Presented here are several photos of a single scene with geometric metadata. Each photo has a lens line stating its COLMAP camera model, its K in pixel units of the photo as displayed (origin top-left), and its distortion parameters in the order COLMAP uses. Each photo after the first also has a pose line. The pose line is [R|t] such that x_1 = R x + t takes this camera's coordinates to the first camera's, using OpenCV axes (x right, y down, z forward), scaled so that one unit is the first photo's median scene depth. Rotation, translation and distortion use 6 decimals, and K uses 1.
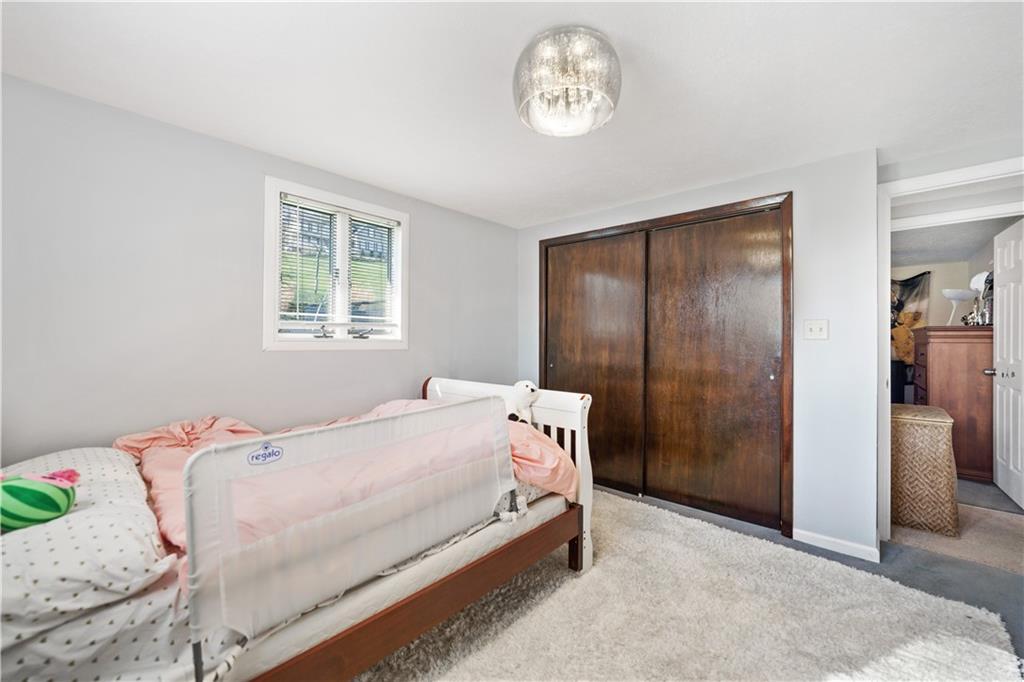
lens RADIAL K [[417.9, 0, 512.0], [0, 417.9, 341.0], [0, 0, 1]] dist [-0.005527, 0.000078]
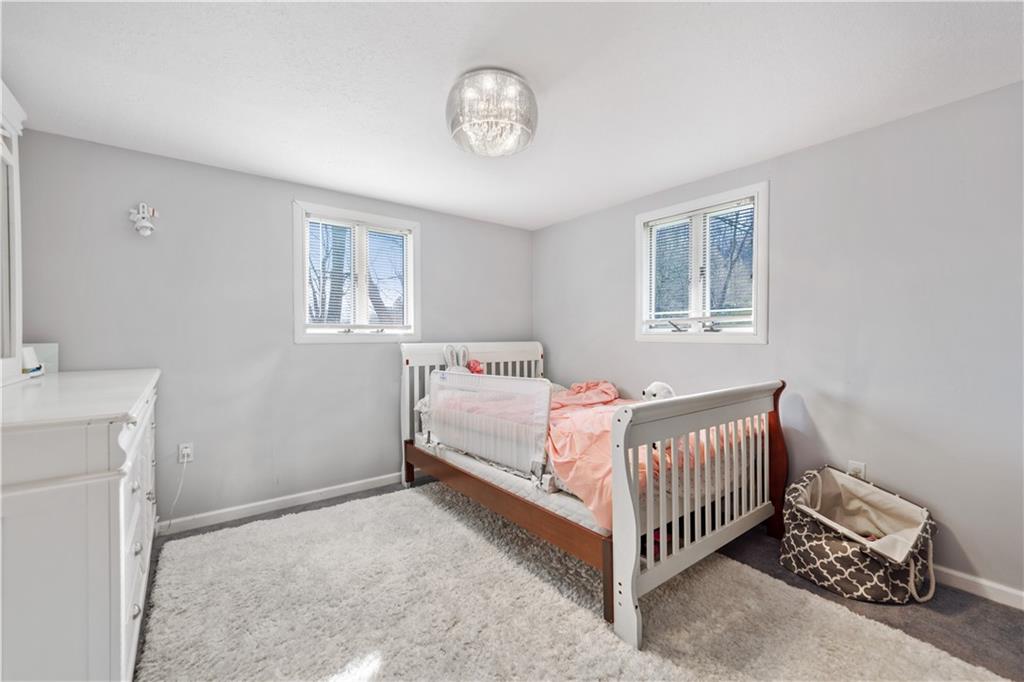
lens RADIAL K [[417.9, 0, 512.0], [0, 417.9, 341.0], [0, 0, 1]] dist [-0.005527, 0.000078]
pose [[-0.181843, 0.006406, -0.983307, 0.828986], [-0.005113, 0.999959, 0.007460, 0.012555], [0.983314, 0.006384, -0.181803, 0.825998]]
